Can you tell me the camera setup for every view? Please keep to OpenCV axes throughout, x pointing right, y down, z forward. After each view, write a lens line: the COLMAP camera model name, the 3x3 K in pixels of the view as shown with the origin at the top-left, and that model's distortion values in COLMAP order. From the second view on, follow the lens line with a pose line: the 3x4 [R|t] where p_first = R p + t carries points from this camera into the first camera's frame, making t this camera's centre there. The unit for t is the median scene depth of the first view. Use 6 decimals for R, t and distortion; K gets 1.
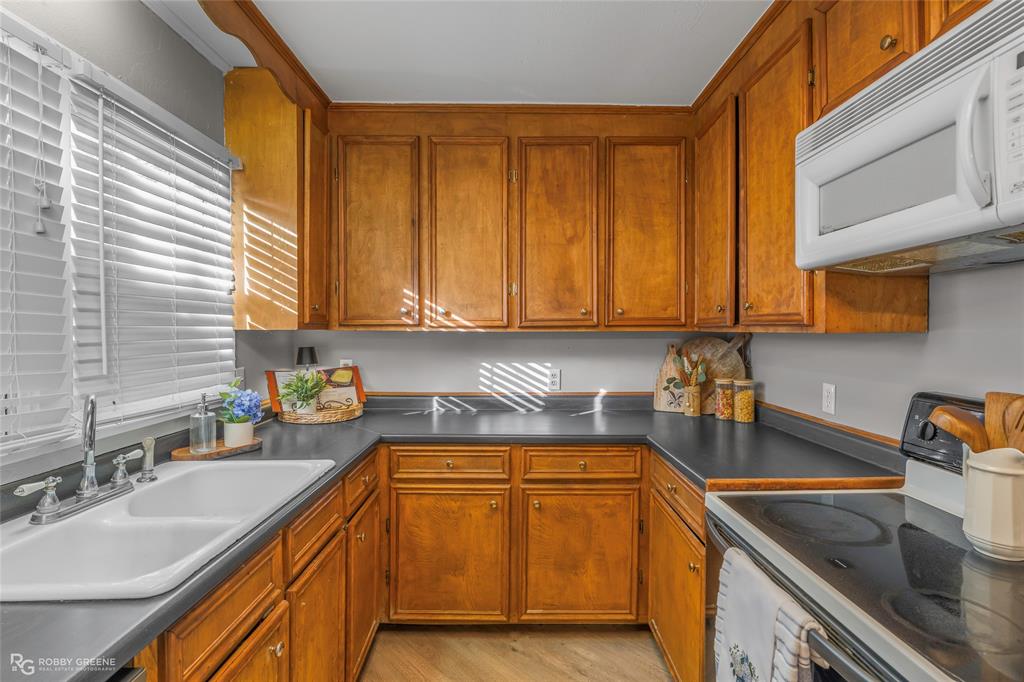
lens RADIAL K [[490.6, 0, 516.6], [0, 490.6, 334.9], [0, 0, 1]] dist [-0.007951, 0.000464]
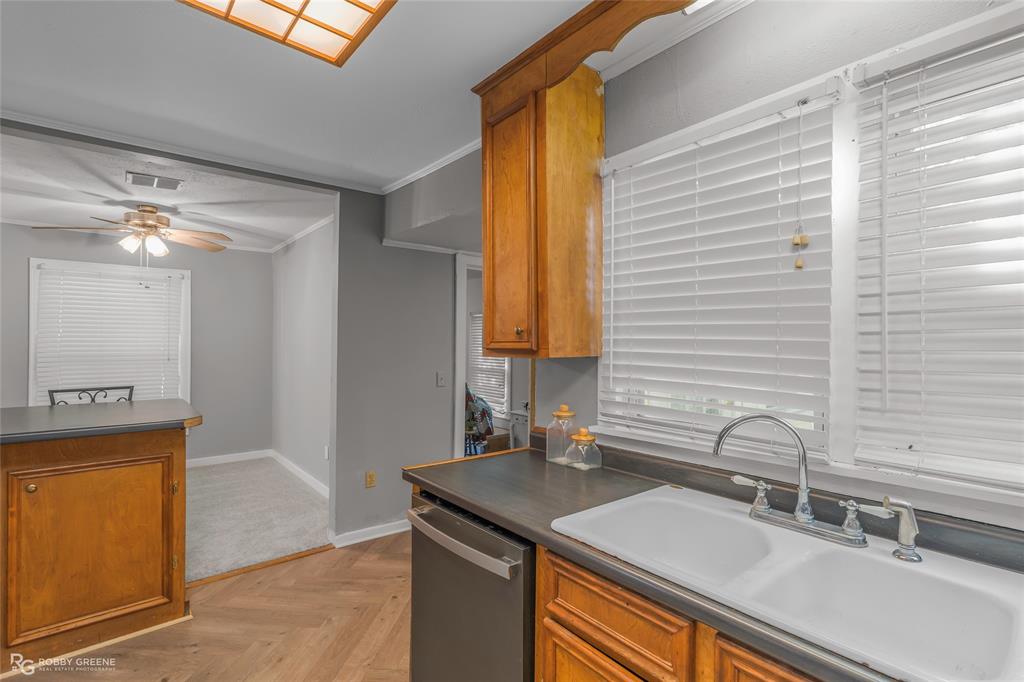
lens RADIAL K [[469.6, 0, 512.9], [0, 469.6, 328.6], [0, 0, 1]] dist [-0.000047, 0.000373]
pose [[-0.774754, -0.029487, -0.631575, 0.113493], [-0.011819, 0.999413, -0.032162, -0.014203], [0.632152, -0.017453, -0.774648, 0.768530]]
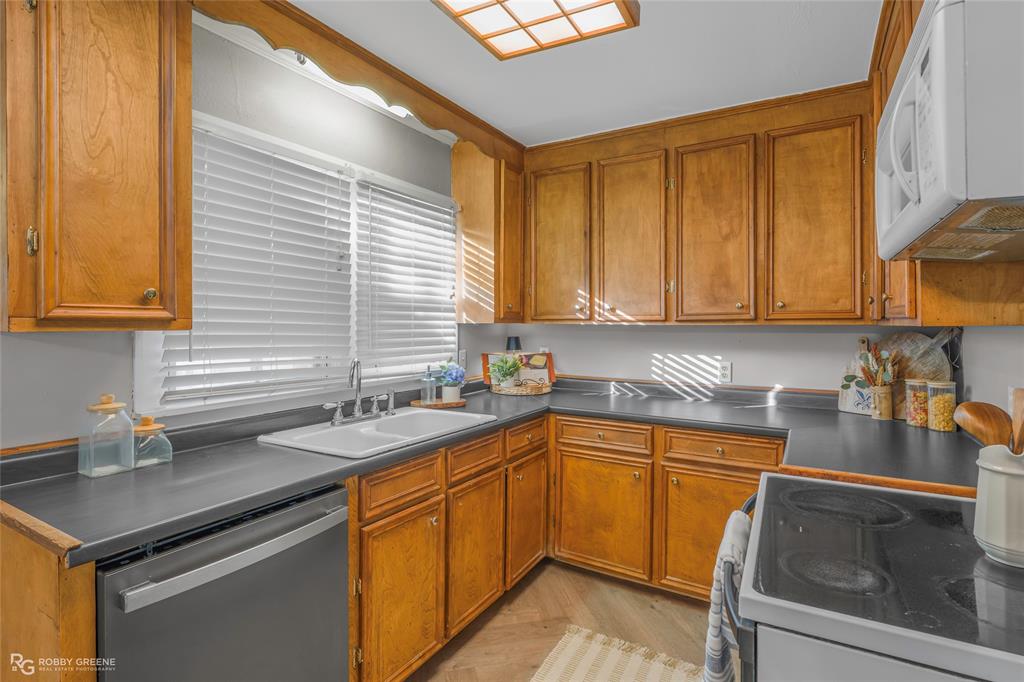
lens RADIAL K [[501.1, 0, 524.5], [0, 501.1, 322.4], [0, 0, 1]] dist [-0.002630, -0.000392]
pose [[0.861855, -0.001182, -0.507153, 0.316799], [-0.006343, 0.999894, -0.013110, 0.004733], [0.507115, 0.014516, 0.861756, -0.148897]]
